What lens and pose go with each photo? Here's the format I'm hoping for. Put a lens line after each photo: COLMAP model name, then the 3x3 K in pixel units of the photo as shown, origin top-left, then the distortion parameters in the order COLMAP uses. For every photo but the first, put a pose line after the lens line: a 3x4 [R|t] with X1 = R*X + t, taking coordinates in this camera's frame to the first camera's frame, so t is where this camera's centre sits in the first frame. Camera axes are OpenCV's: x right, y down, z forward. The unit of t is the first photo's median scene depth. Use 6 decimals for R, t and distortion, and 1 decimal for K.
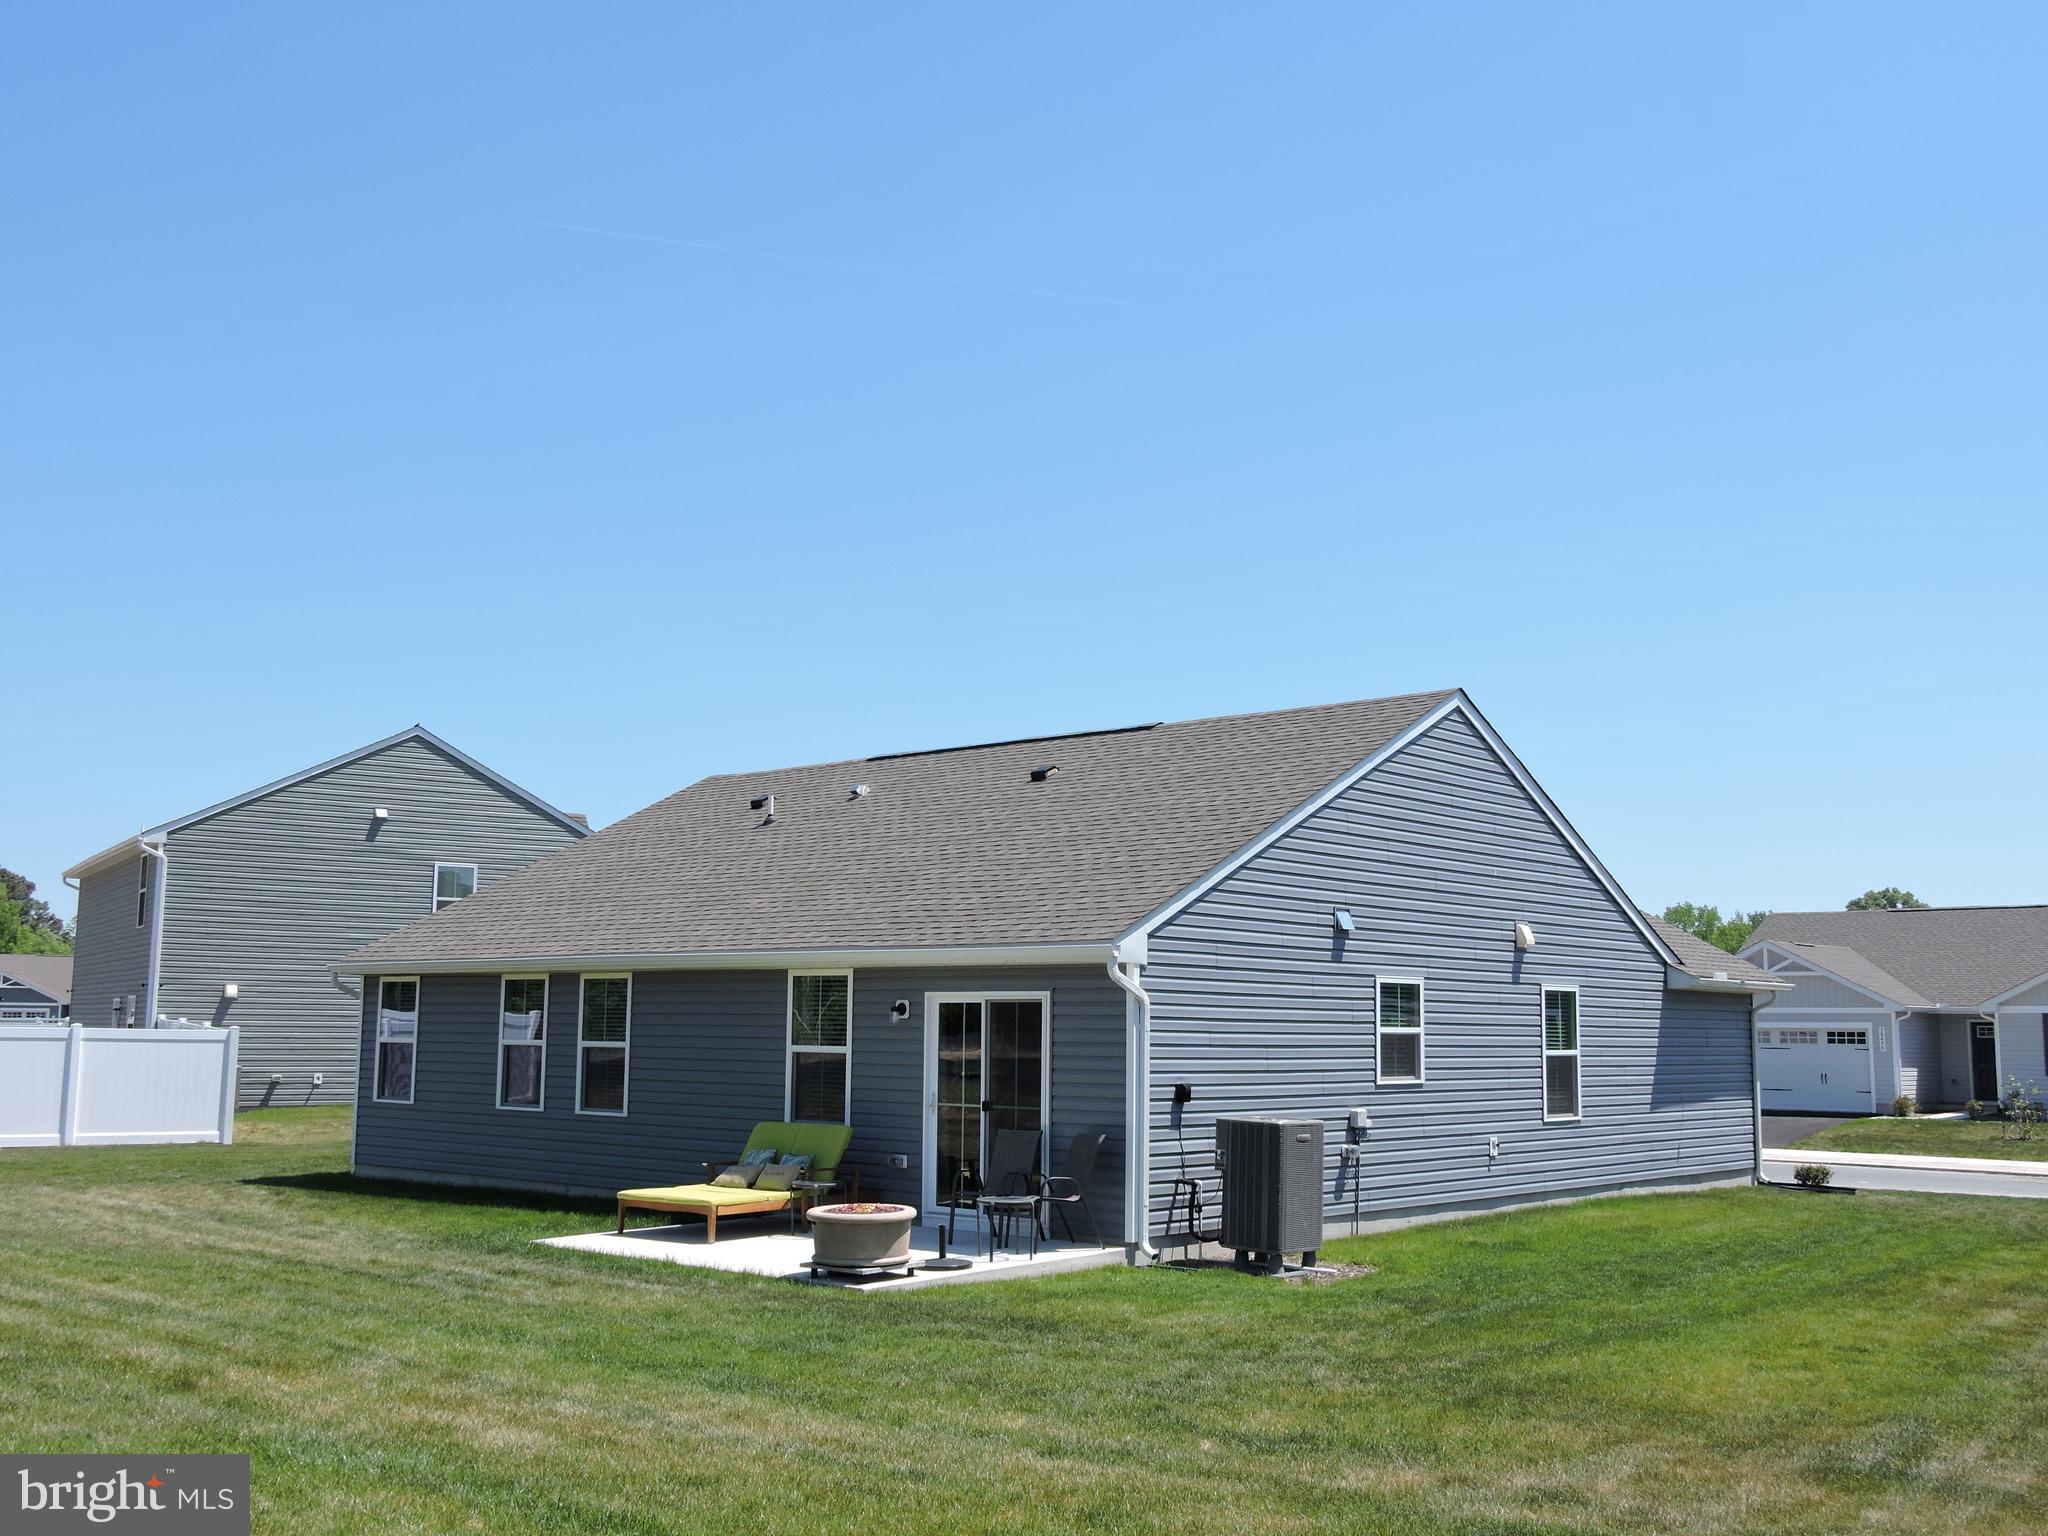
lens RADIAL K [[1966.0, 0, 1024.0], [0, 1966.0, 768.0], [0, 0, 1]] dist [-0.009081, 0.000566]
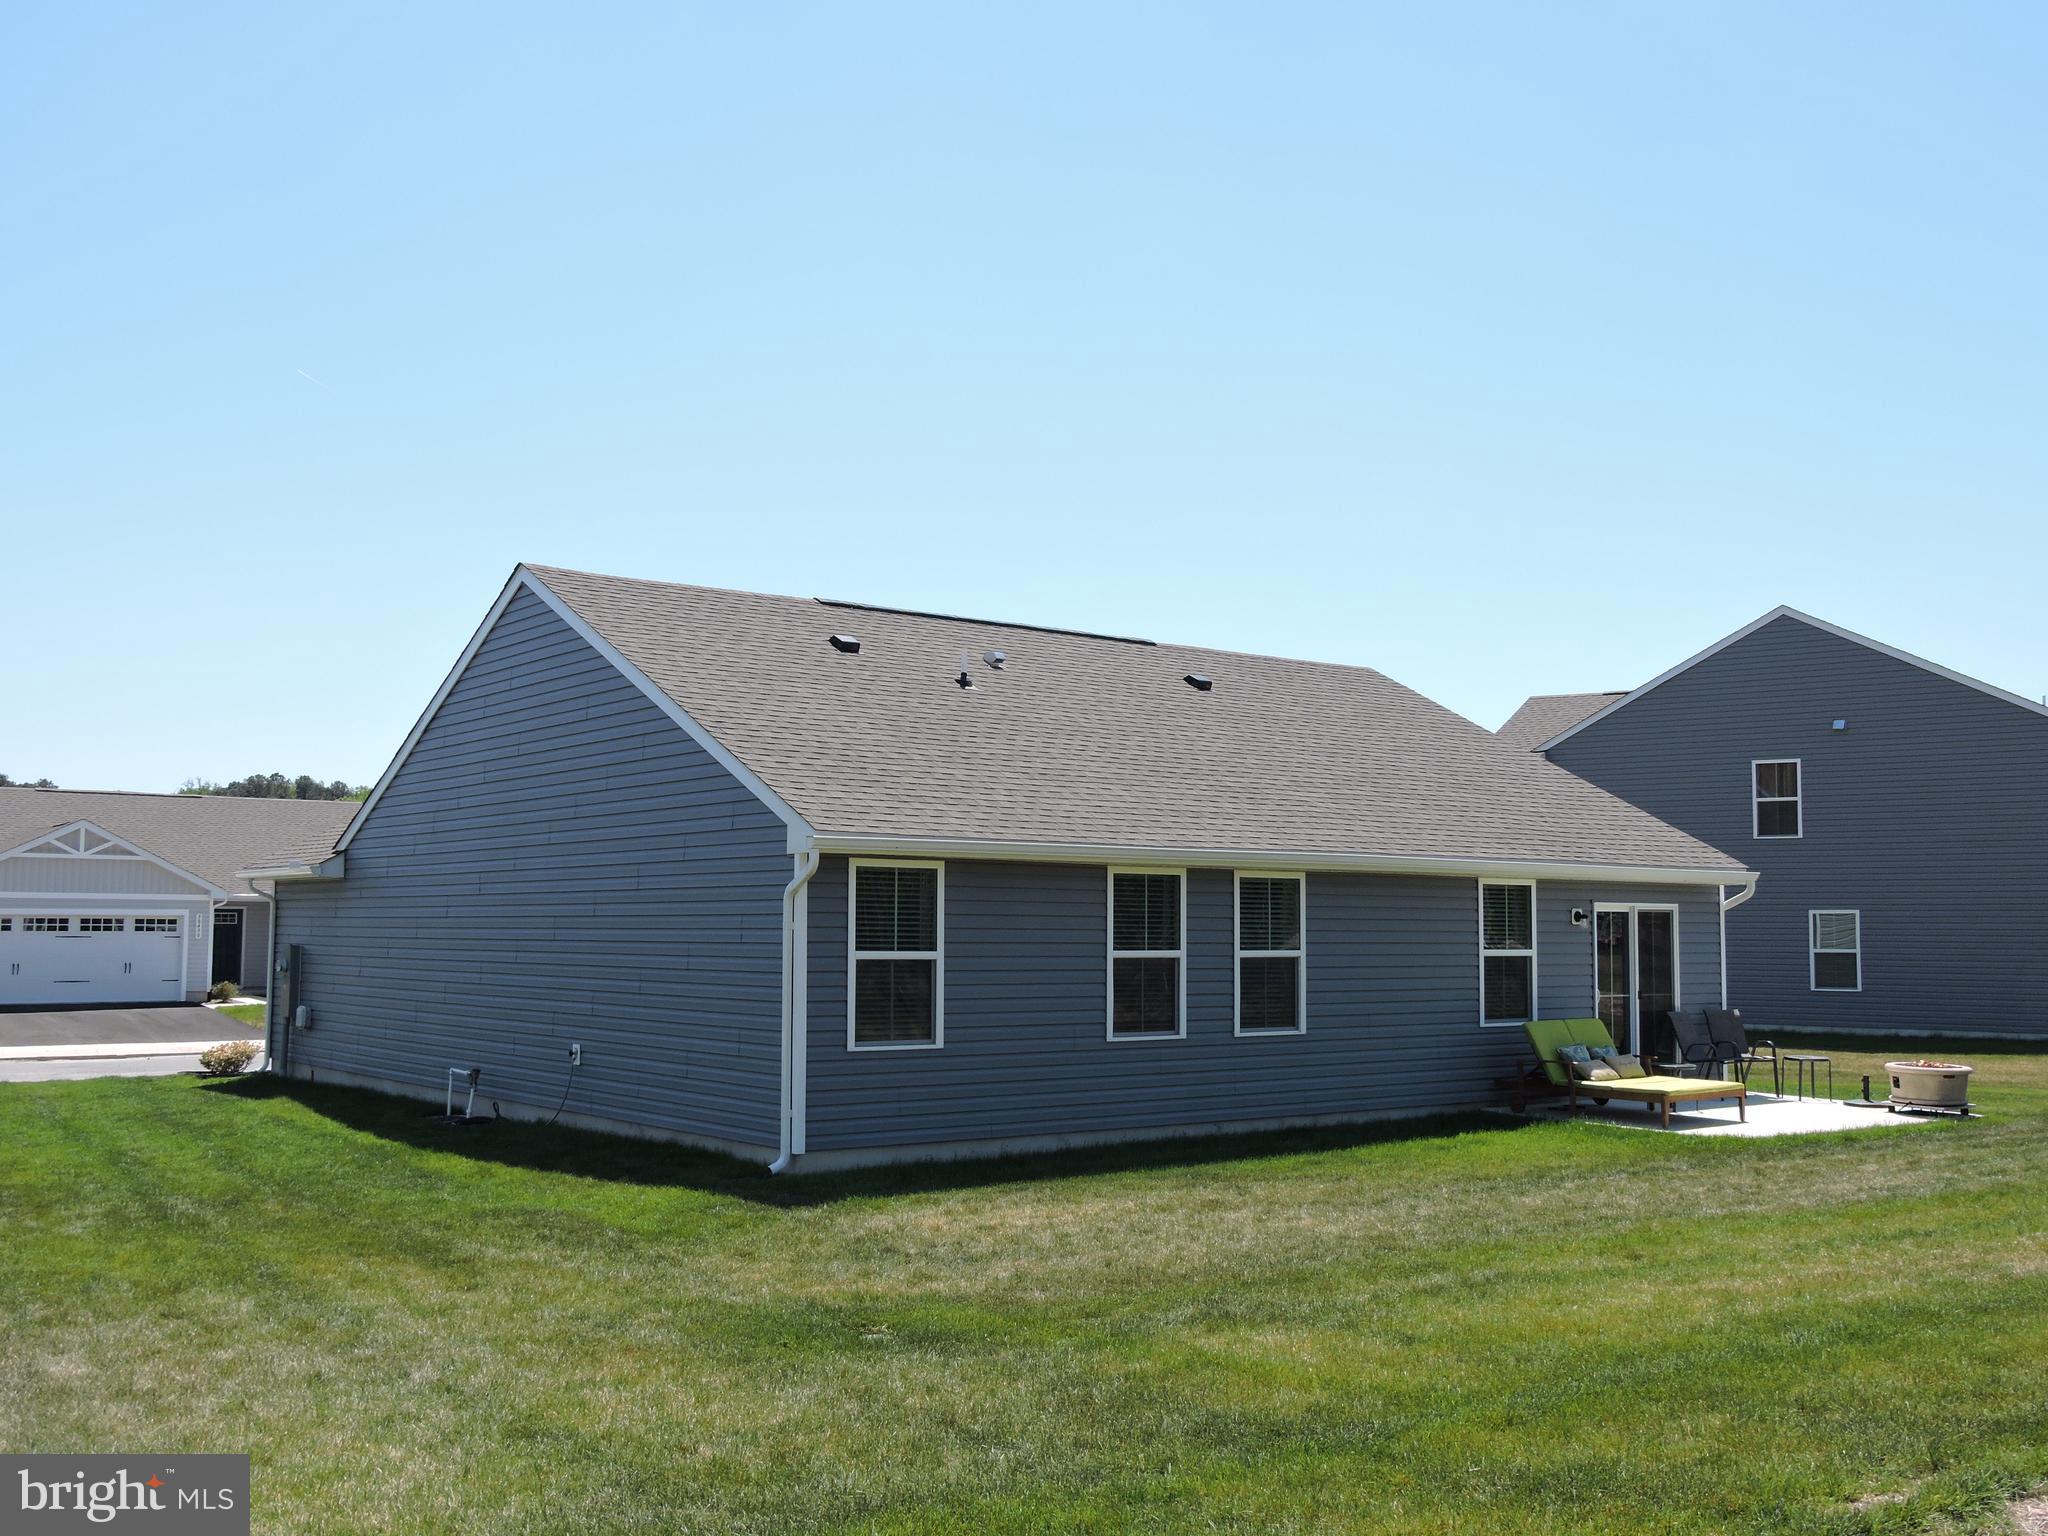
lens RADIAL K [[2004.4, 0, 1024.0], [0, 2004.4, 768.0], [0, 0, 1]] dist [0.002190, 0.010538]
pose [[0.198790, 0.069431, 0.977580, -1.052548], [-0.132542, 0.990228, -0.043377, 0.106651], [-0.971038, -0.120947, 0.206050, 0.885338]]
